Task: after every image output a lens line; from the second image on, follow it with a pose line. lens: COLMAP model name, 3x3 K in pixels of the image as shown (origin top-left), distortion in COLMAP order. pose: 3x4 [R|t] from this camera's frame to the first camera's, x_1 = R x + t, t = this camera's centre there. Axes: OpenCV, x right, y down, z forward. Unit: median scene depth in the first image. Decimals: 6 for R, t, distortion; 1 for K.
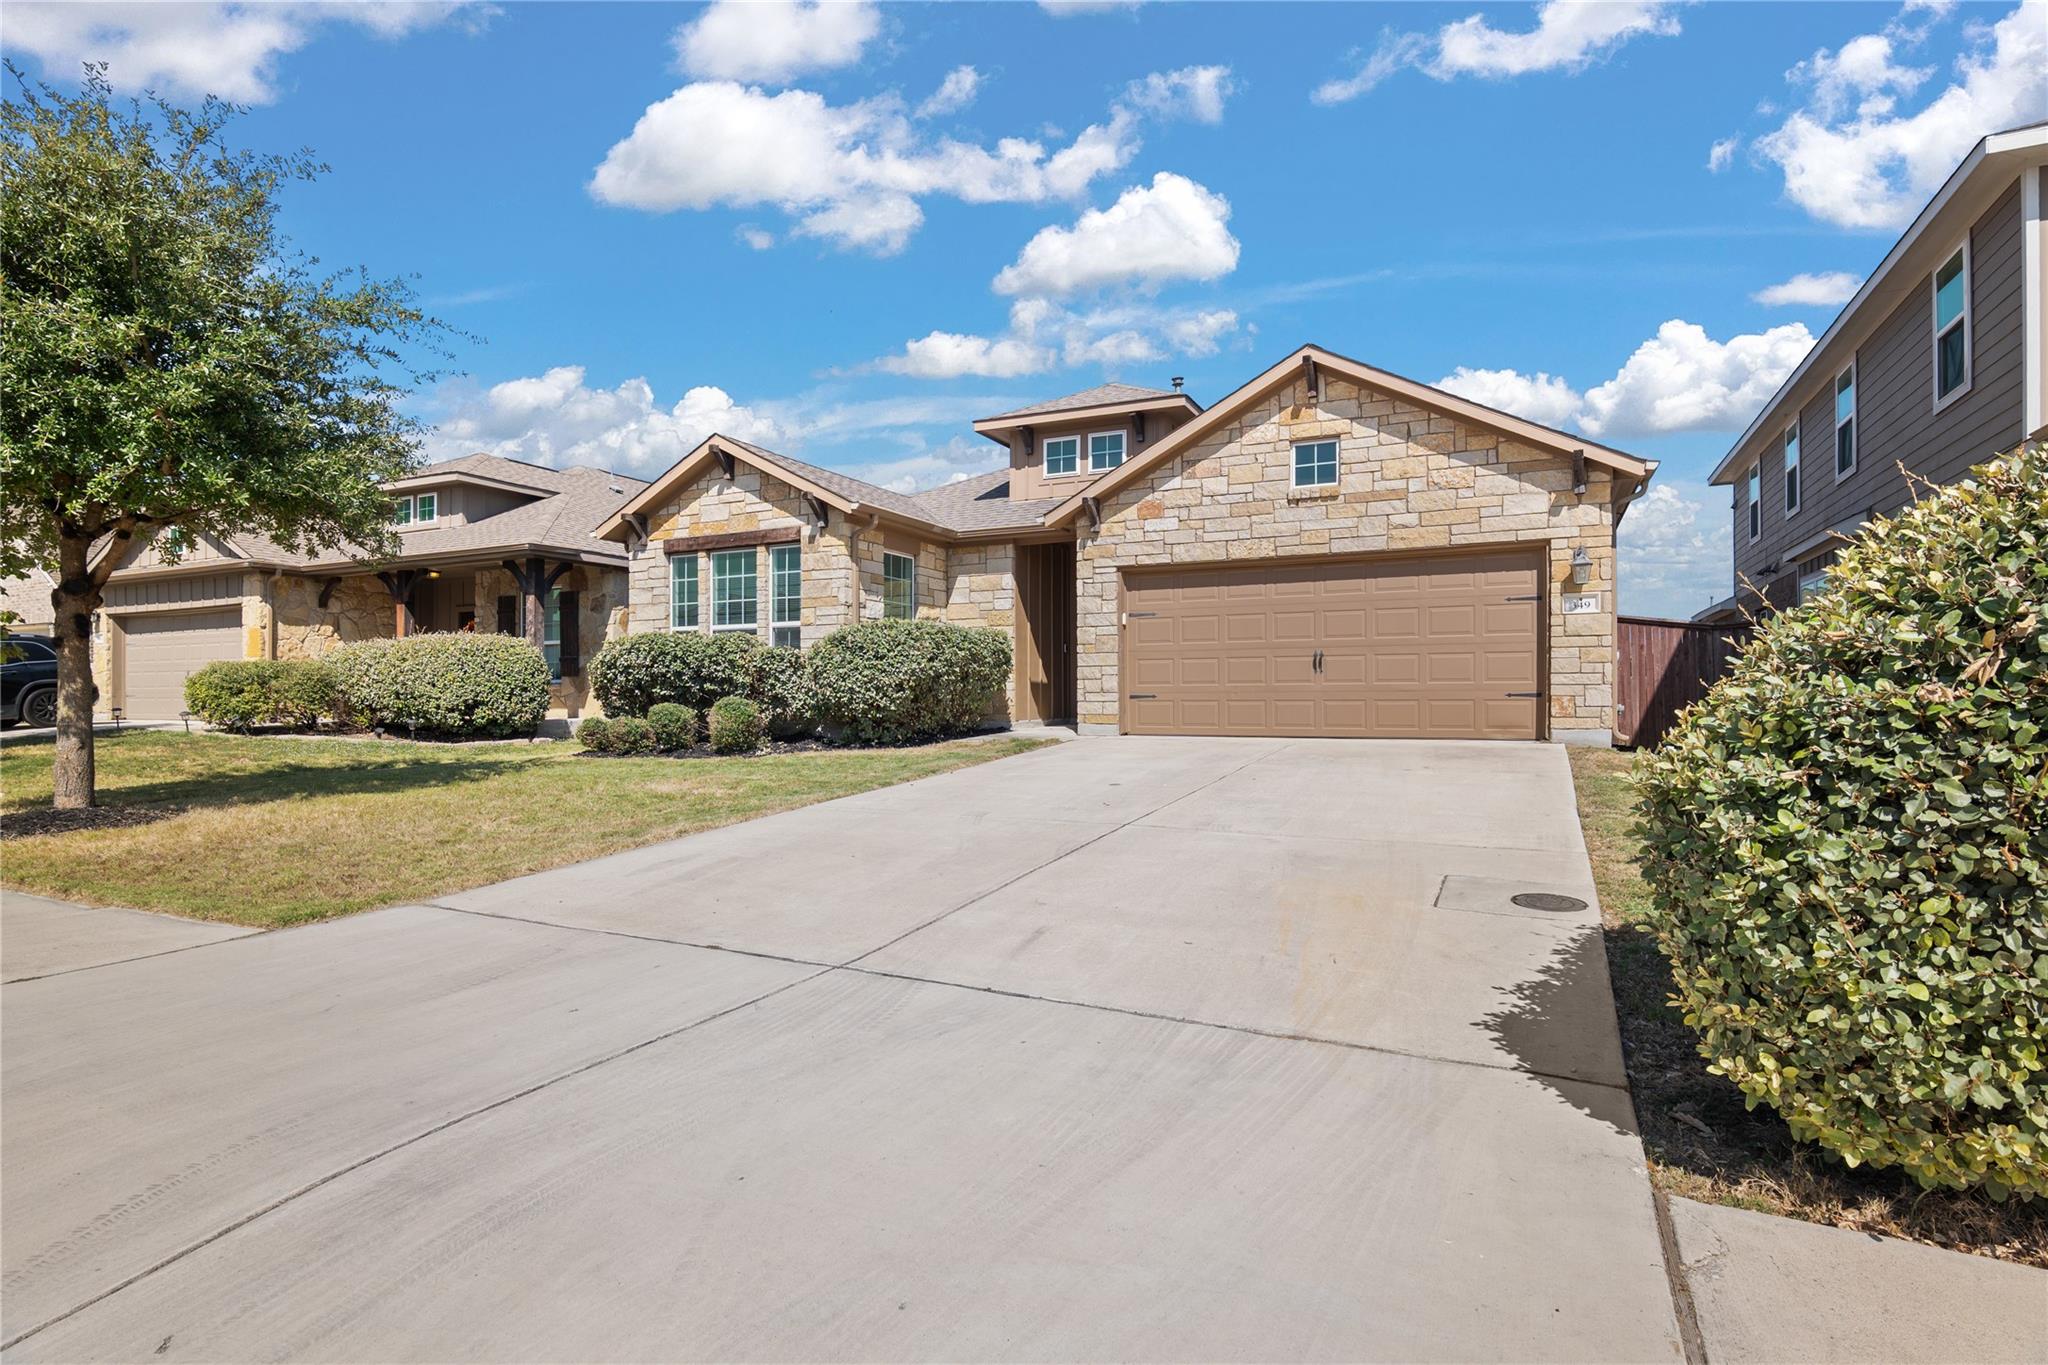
lens RADIAL K [[1021.4, 0, 1043.1], [0, 1021.4, 682.1], [0, 0, 1]] dist [-0.013310, 0.001629]
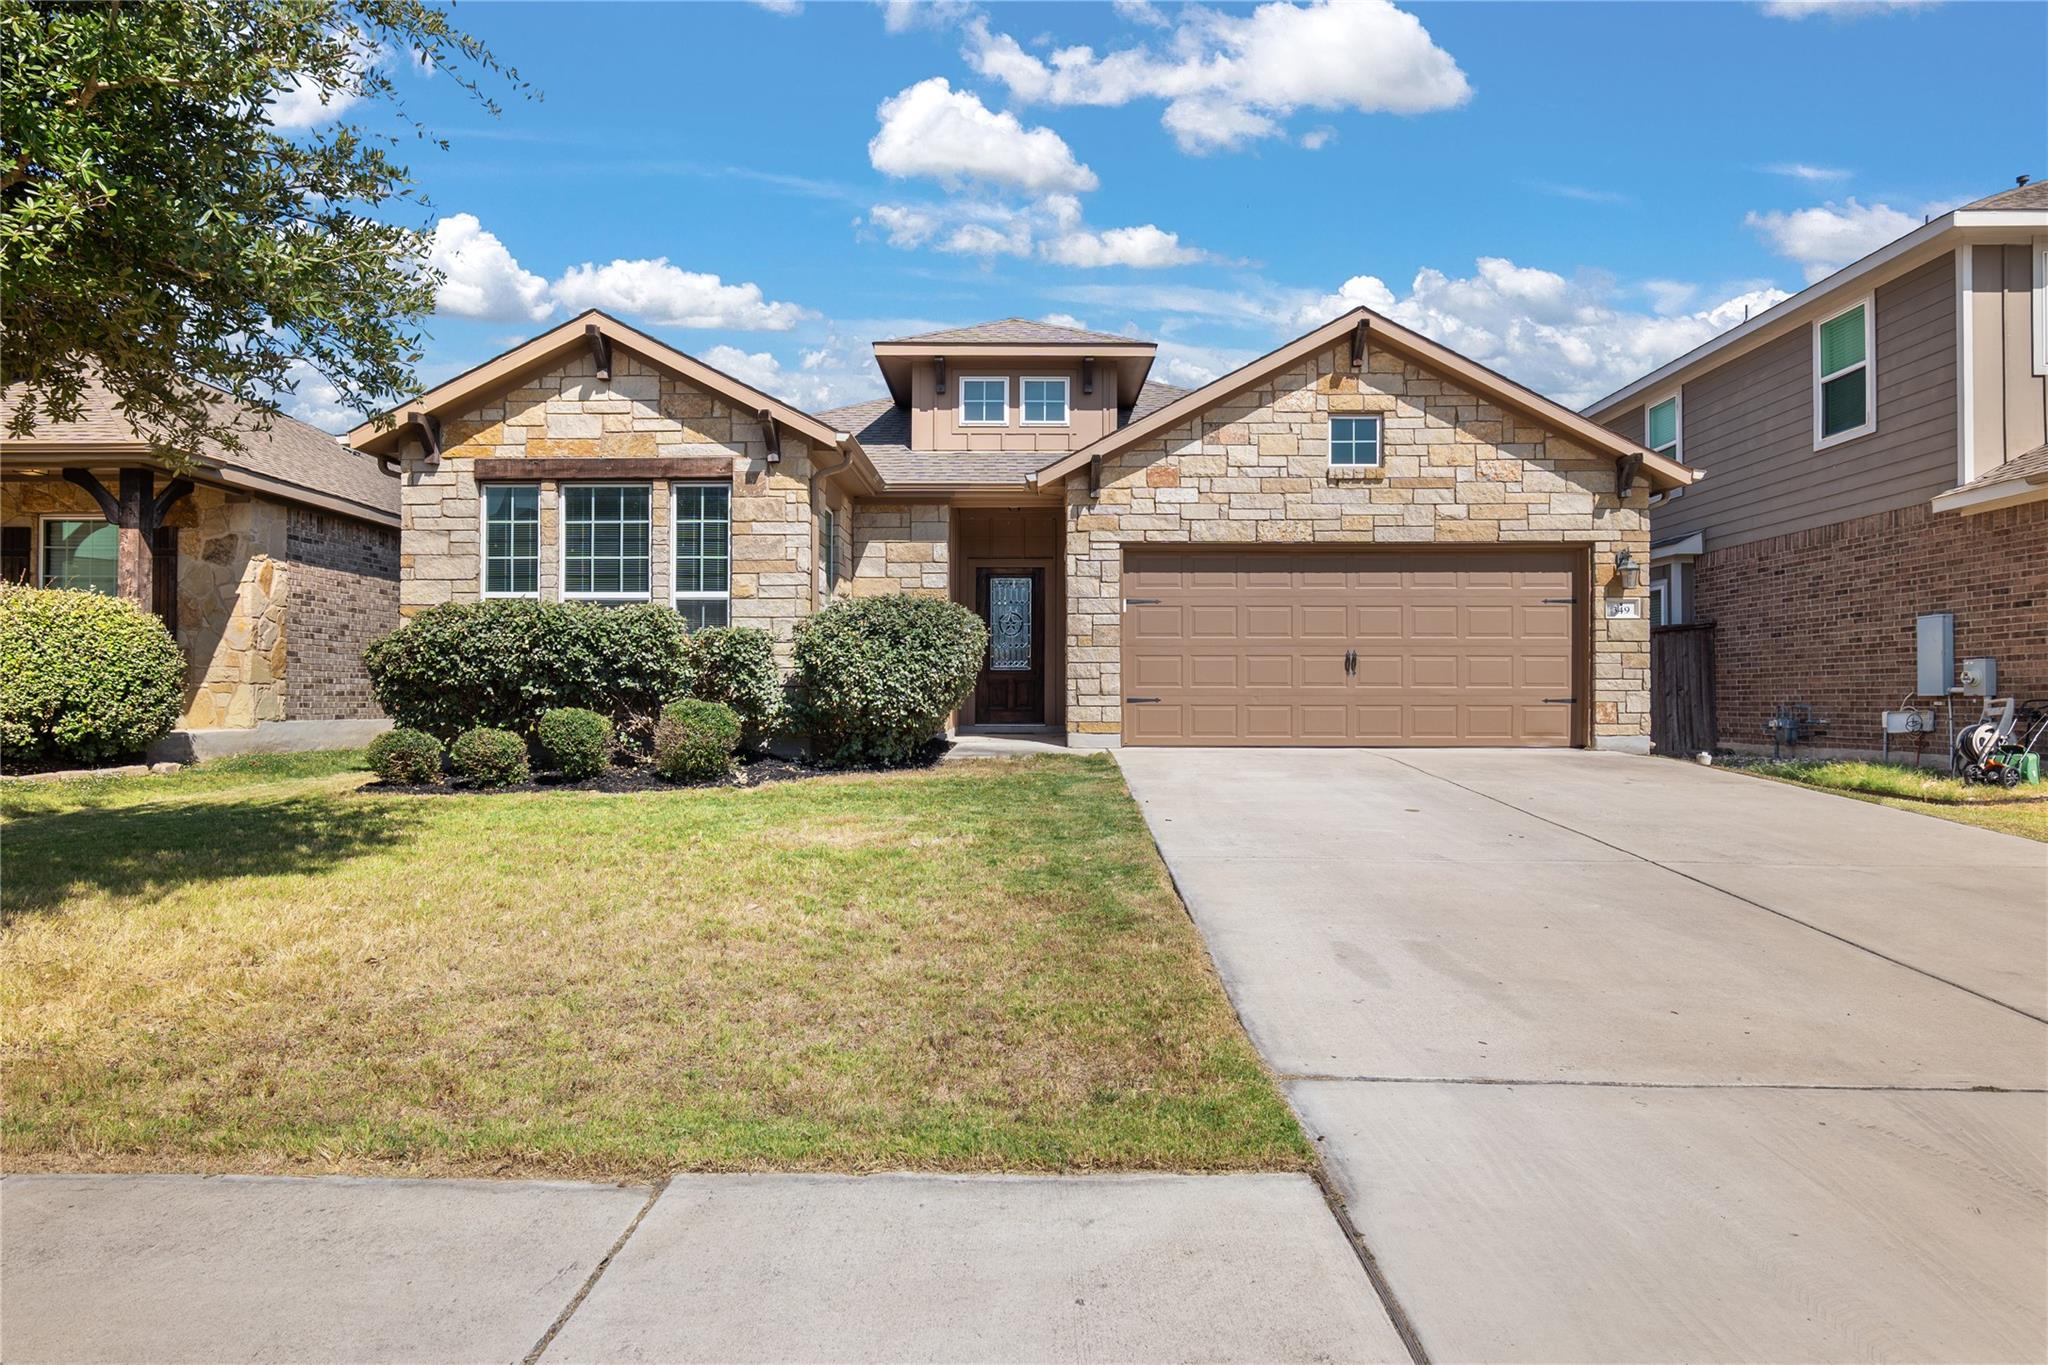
lens RADIAL K [[1156.9, 0, 1032.5], [0, 1156.9, 669.5], [0, 0, 1]] dist [-0.005103, -0.000371]
pose [[0.907696, 0.015167, 0.419353, -0.397098], [-0.011204, 0.999866, -0.011911, 0.001439], [-0.419478, 0.006113, 0.907745, 0.191660]]
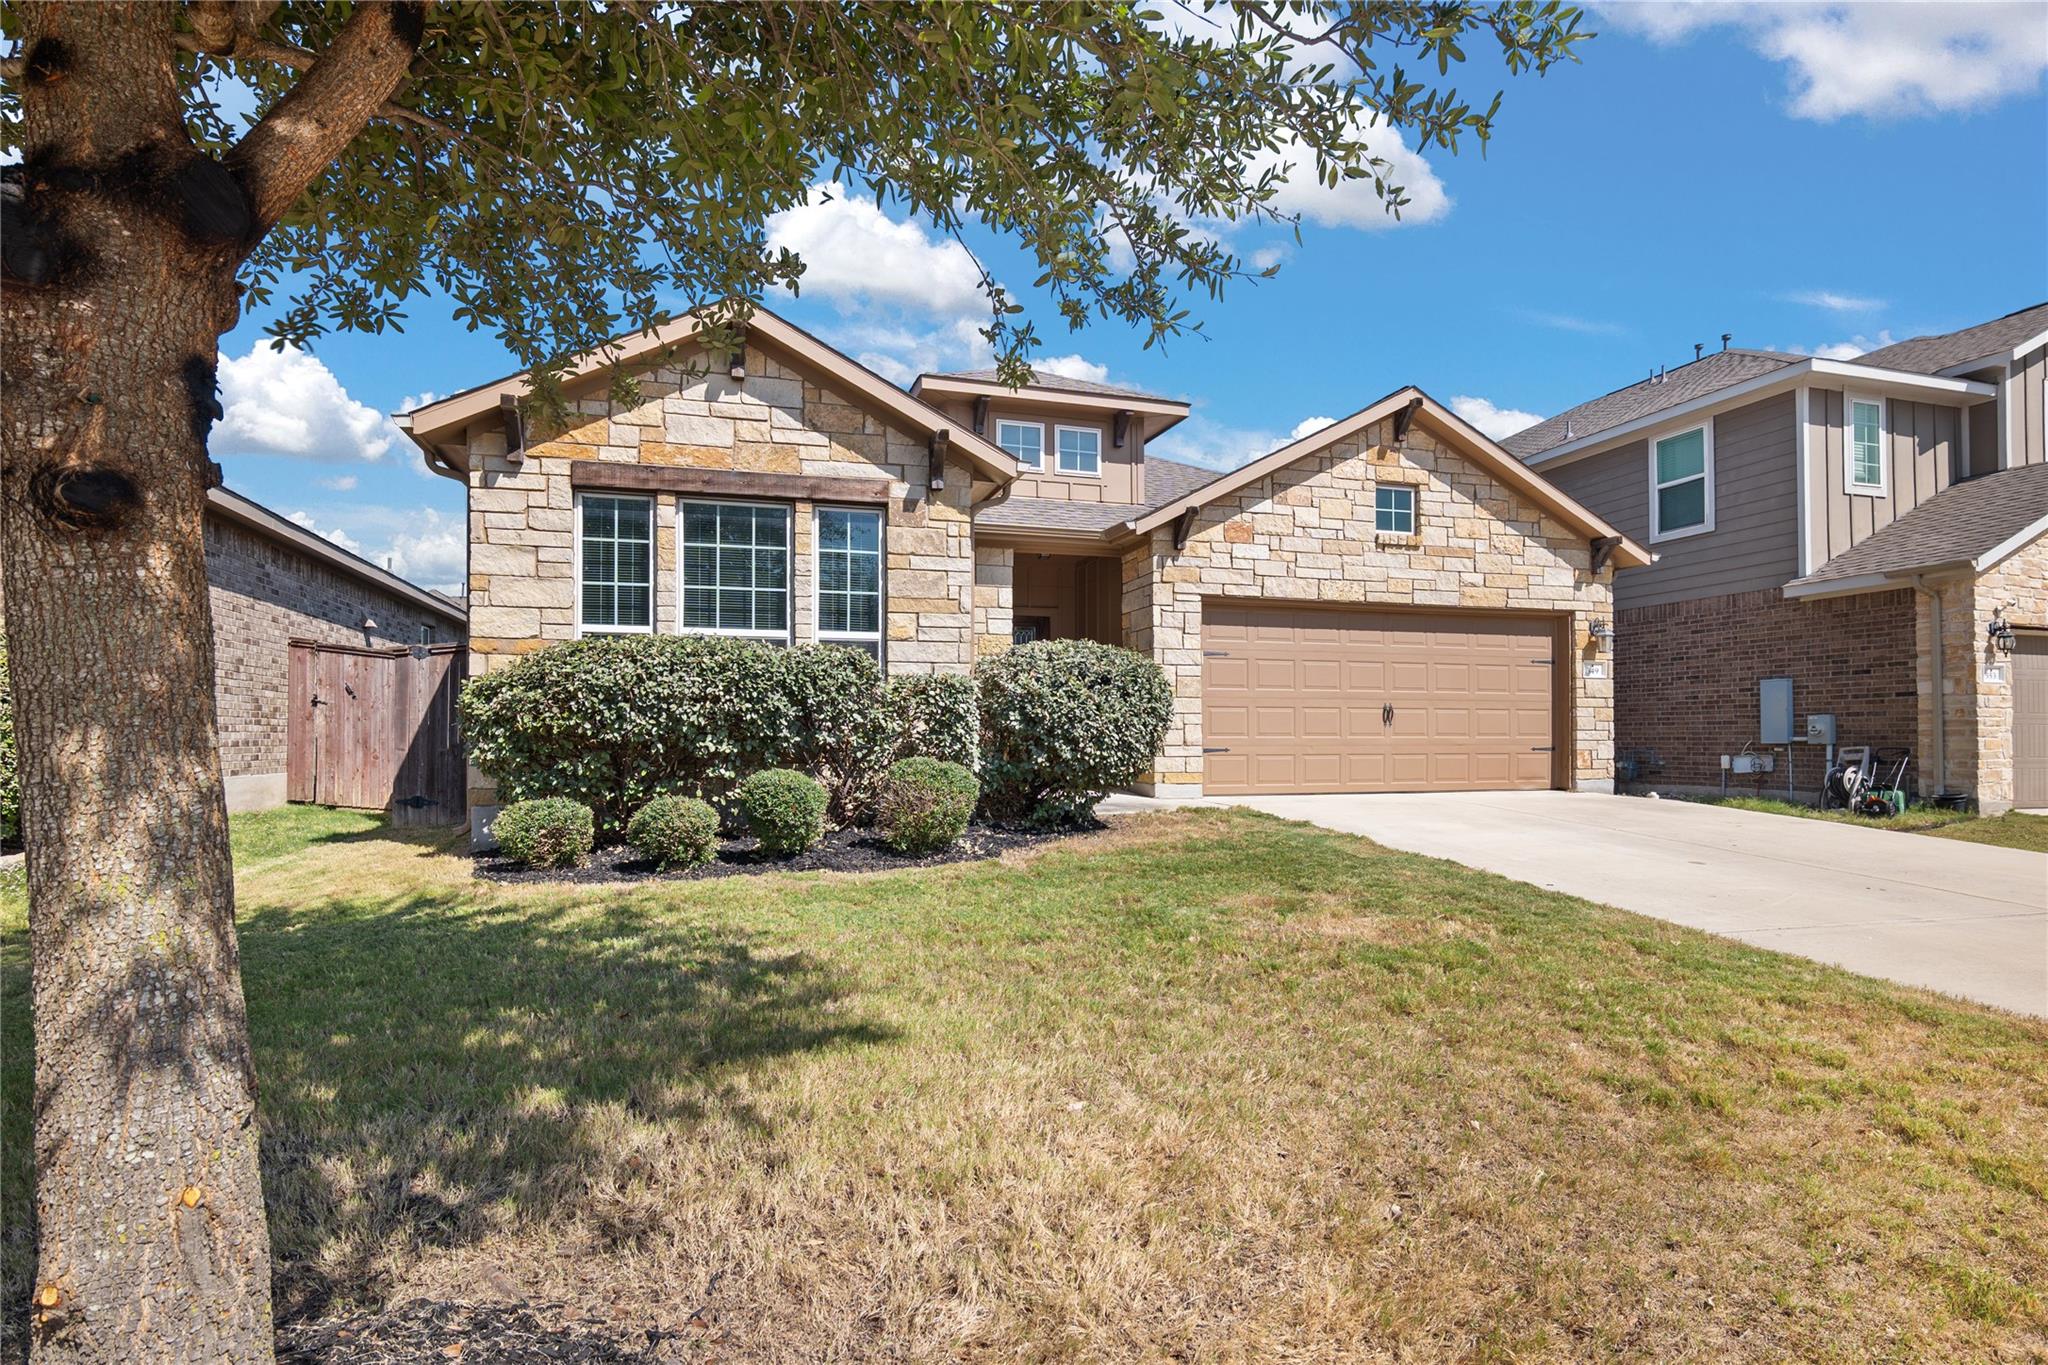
lens RADIAL K [[1021.4, 0, 1028.7], [0, 1021.4, 710.7], [0, 0, 1]] dist [-0.013310, 0.001629]
pose [[0.744798, 0.020975, 0.666961, -0.610615], [-0.014028, 0.999777, -0.015777, -0.003349], [-0.667143, 0.002394, 0.744926, 0.492982]]
